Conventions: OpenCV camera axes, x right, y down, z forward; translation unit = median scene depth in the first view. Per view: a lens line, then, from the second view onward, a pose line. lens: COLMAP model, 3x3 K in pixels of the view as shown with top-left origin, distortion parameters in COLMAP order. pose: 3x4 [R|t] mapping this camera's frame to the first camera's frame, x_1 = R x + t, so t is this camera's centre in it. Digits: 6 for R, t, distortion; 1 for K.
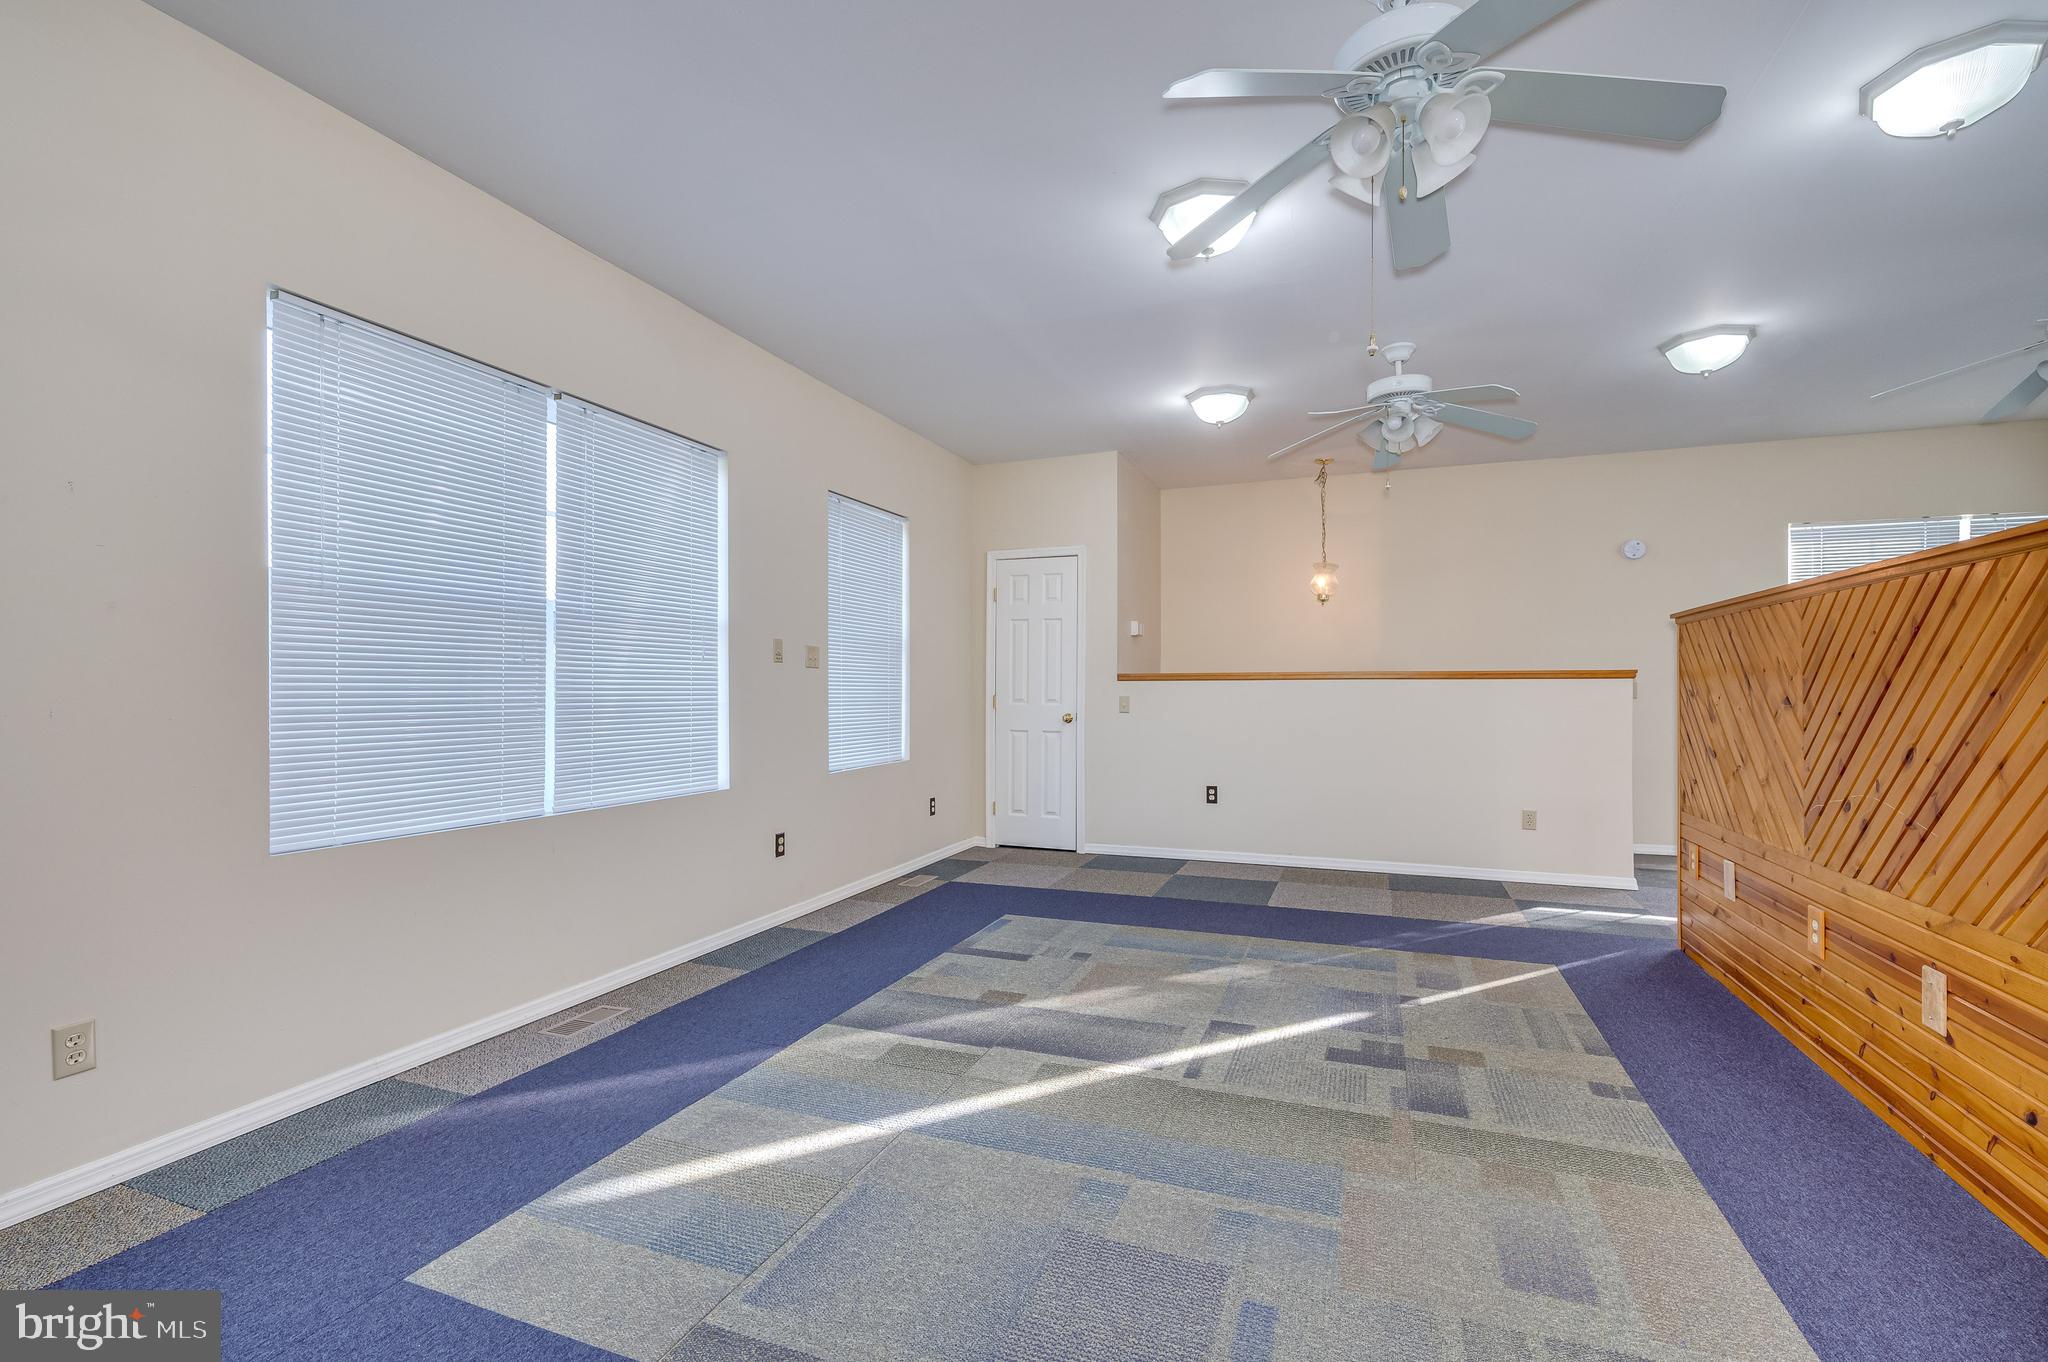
lens RADIAL K [[921.4, 0, 1024.0], [0, 921.4, 681.0], [0, 0, 1]] dist [0.001259, 0.000125]
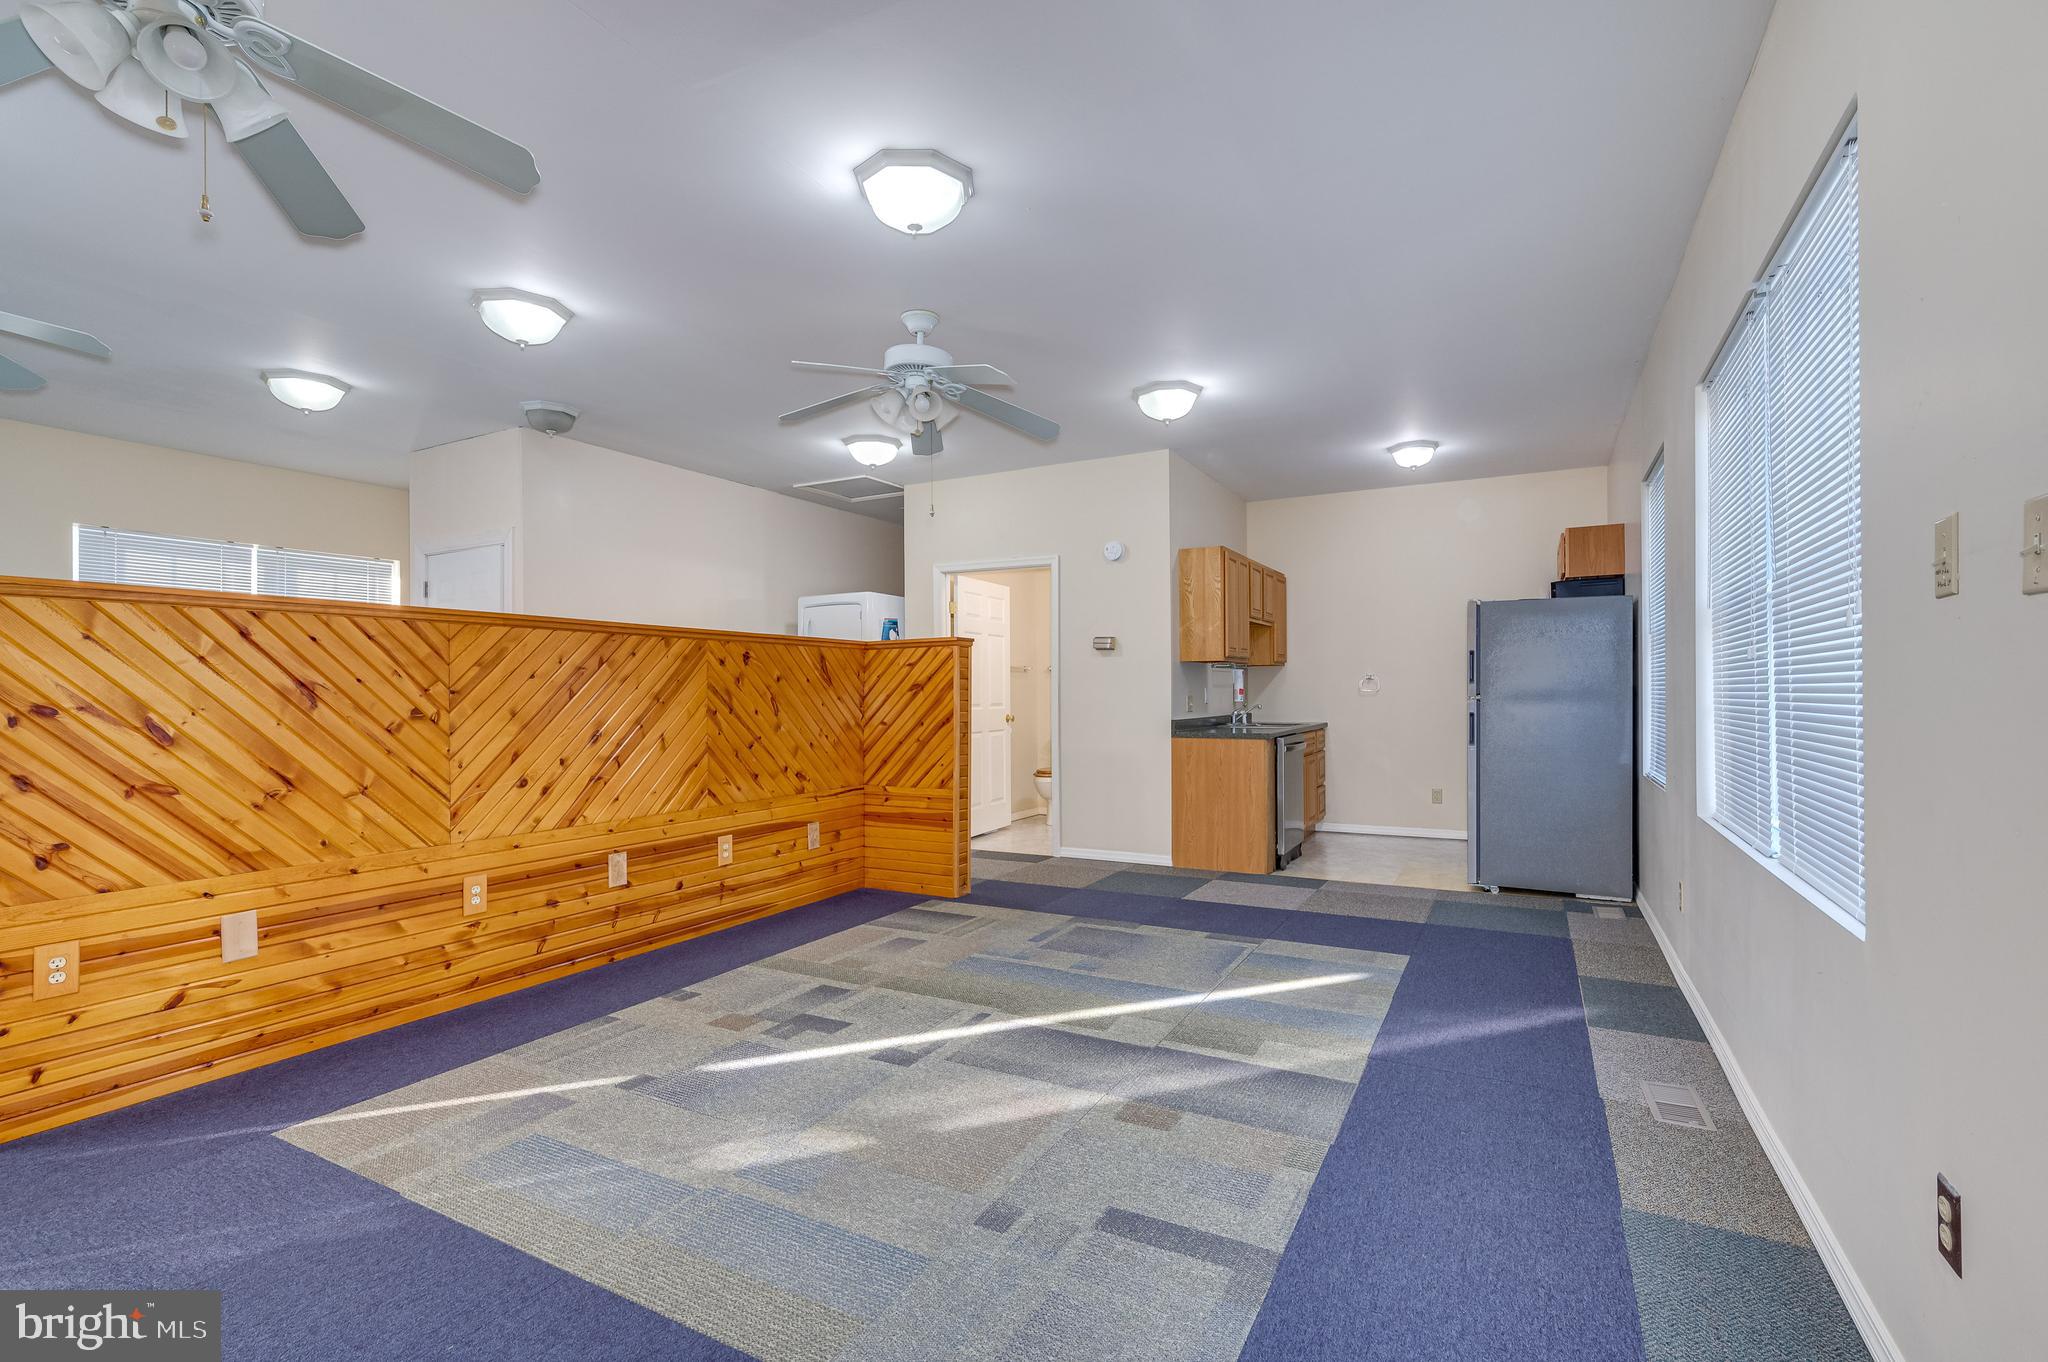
lens RADIAL K [[916.1, 0, 990.0], [0, 916.1, 685.2], [0, 0, 1]] dist [-0.001595, -0.000169]
pose [[-0.986177, 0.008540, 0.165474, -0.026451], [0.005450, 0.999802, -0.019120, 0.018569], [-0.165604, -0.017954, -0.986029, 2.032514]]
